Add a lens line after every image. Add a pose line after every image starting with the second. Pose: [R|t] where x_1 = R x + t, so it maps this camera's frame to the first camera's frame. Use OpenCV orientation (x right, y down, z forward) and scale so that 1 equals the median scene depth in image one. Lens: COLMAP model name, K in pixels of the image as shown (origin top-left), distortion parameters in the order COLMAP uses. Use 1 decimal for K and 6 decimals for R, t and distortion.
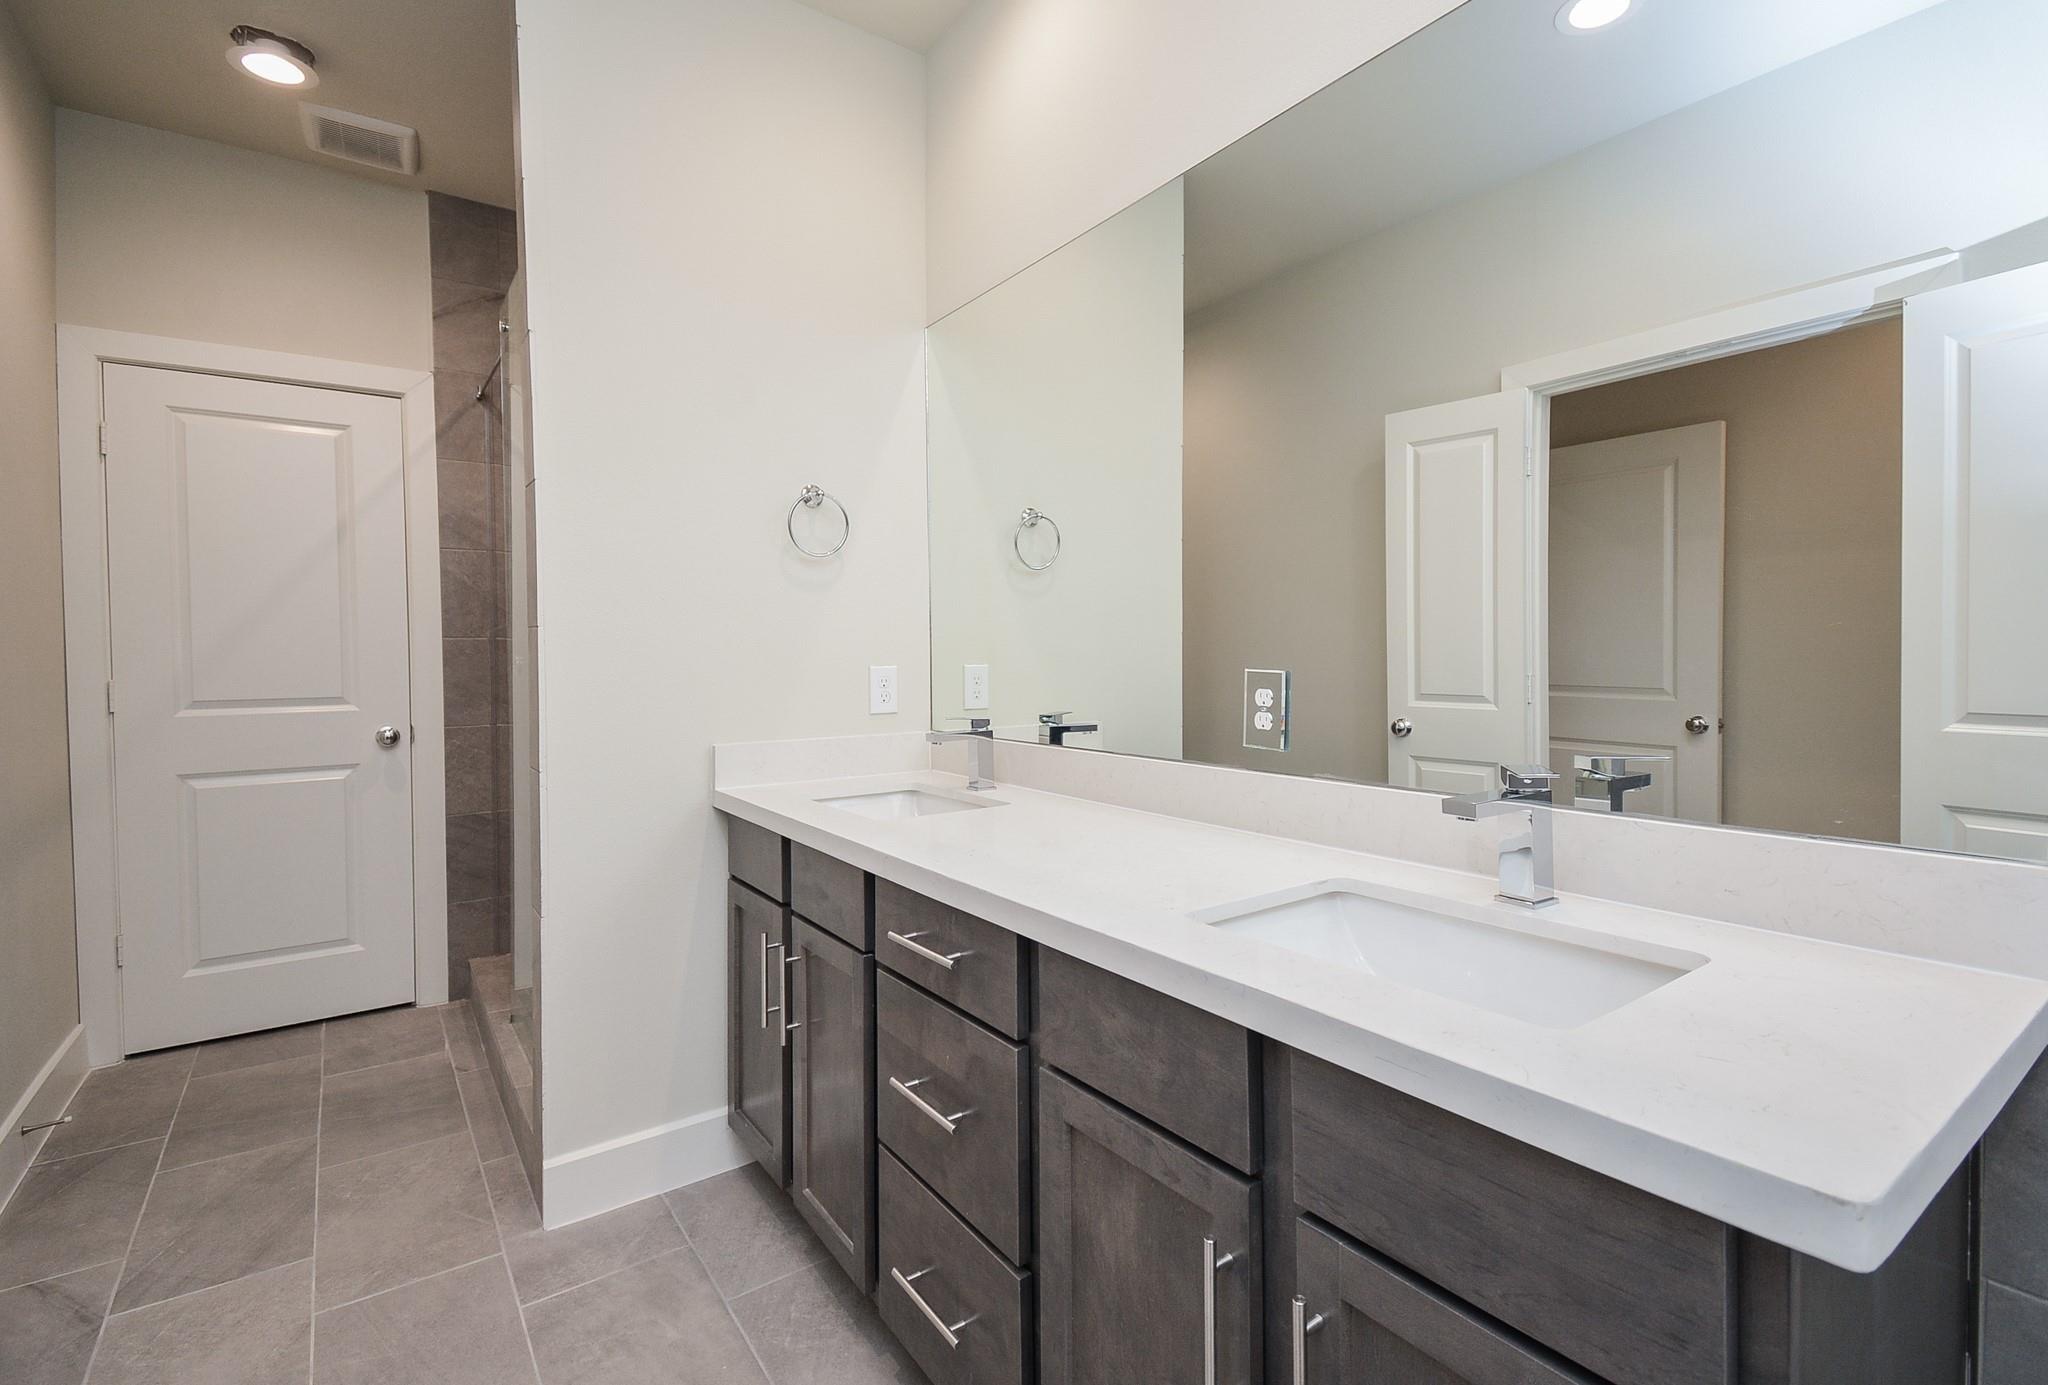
lens RADIAL K [[962.1, 0, 1024.0], [0, 962.1, 692.5], [0, 0, 1]] dist [0.024732, 0.000043]
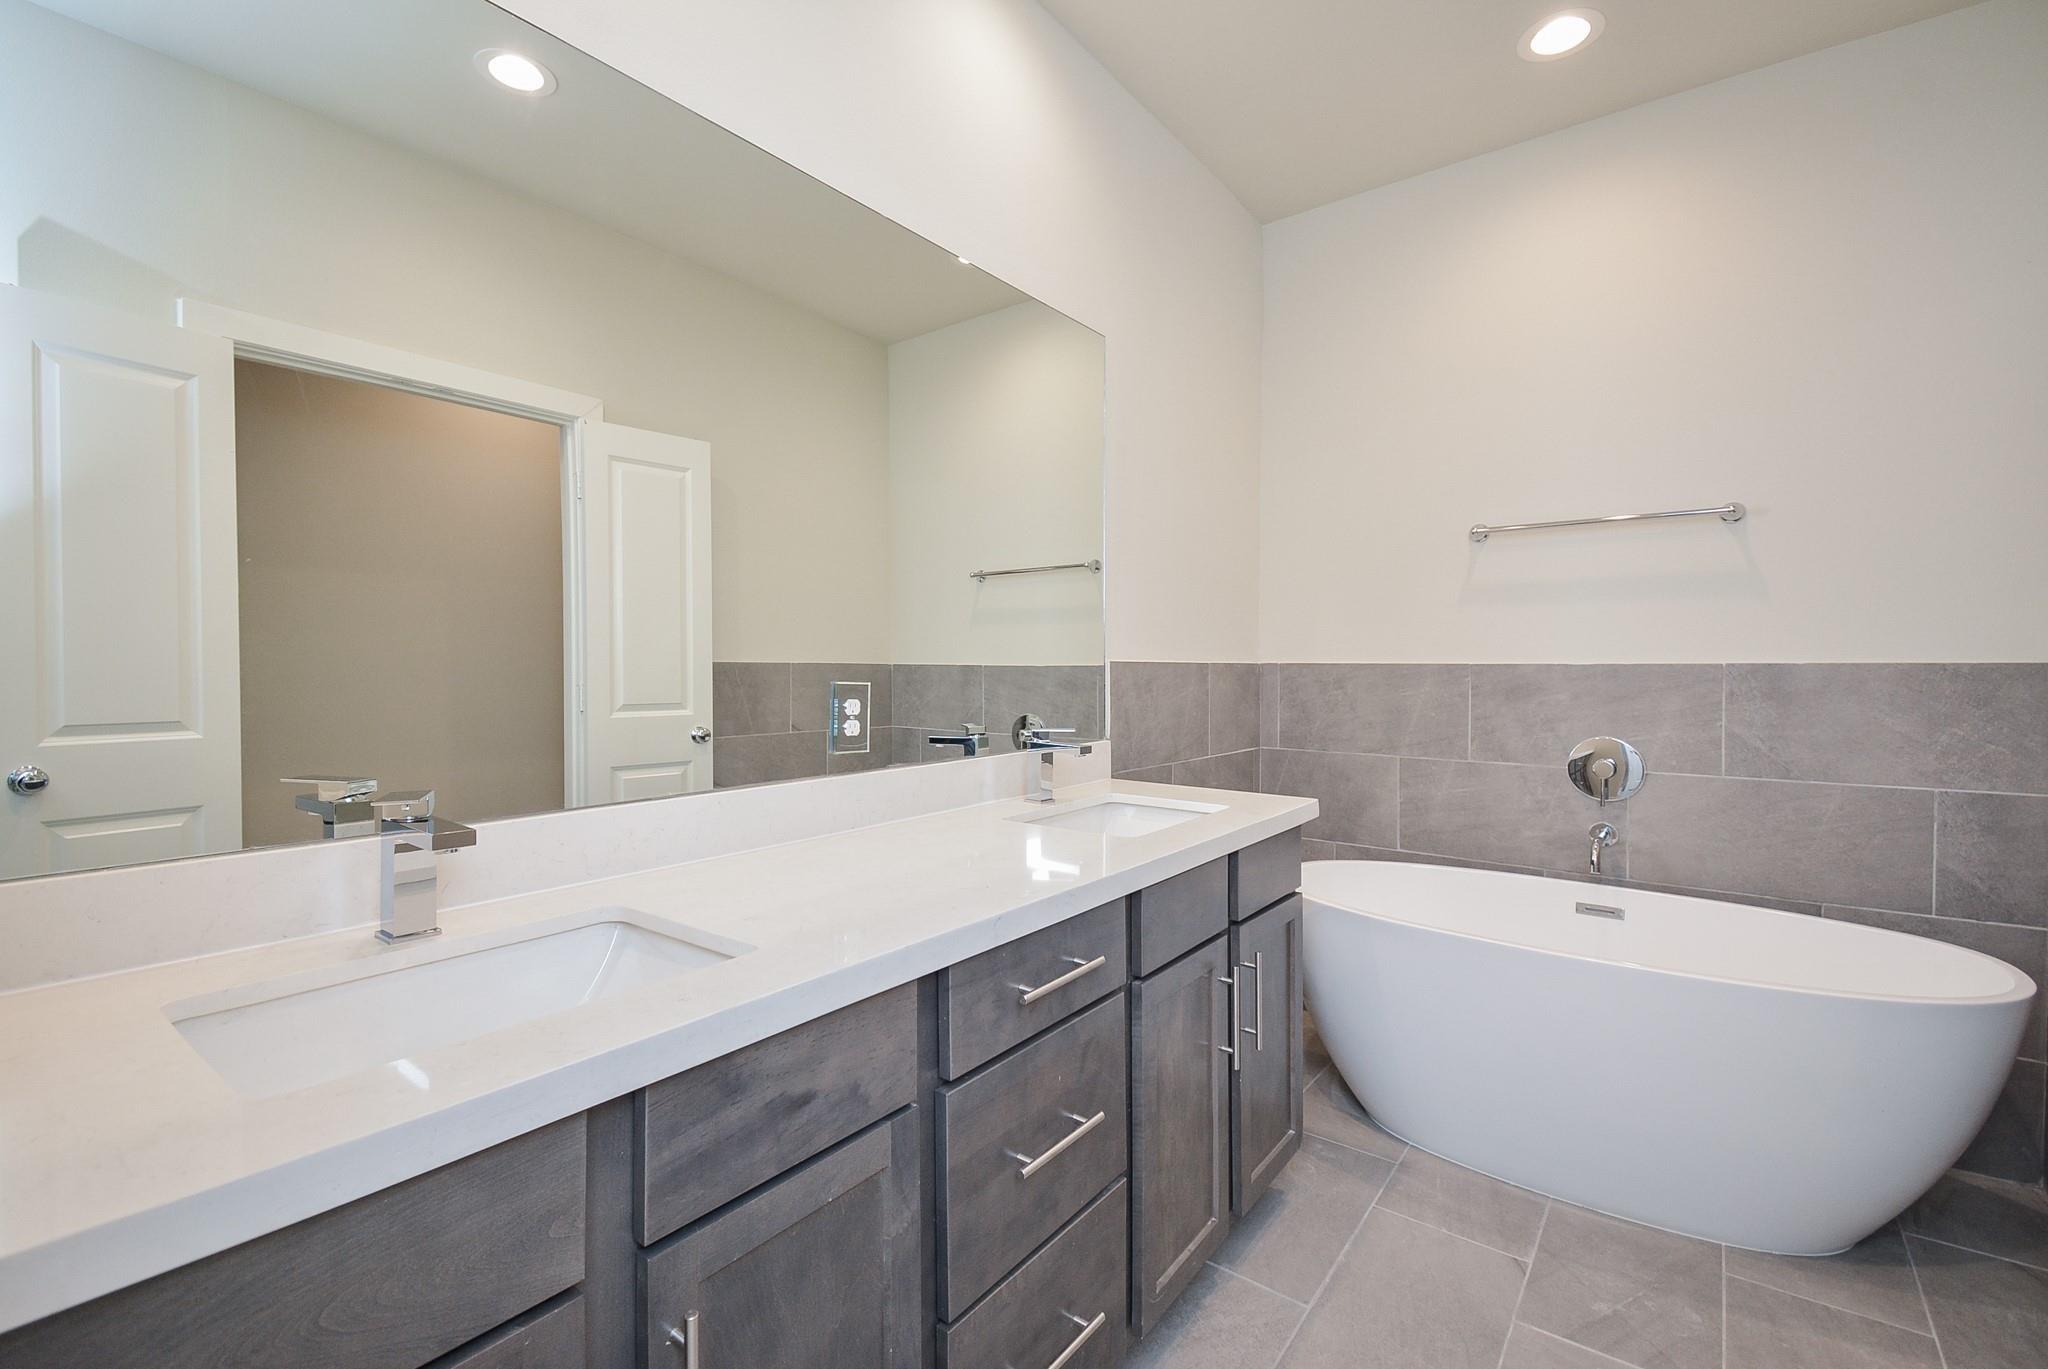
lens RADIAL K [[907.4, 0, 1011.0], [0, 907.4, 672.2], [0, 0, 1]] dist [0.033551, -0.024221]
pose [[-0.302024, -0.006916, 0.953275, -0.837423], [0.039645, 0.999017, 0.019809, -0.050151], [-0.952476, 0.043775, -0.301453, 1.155534]]
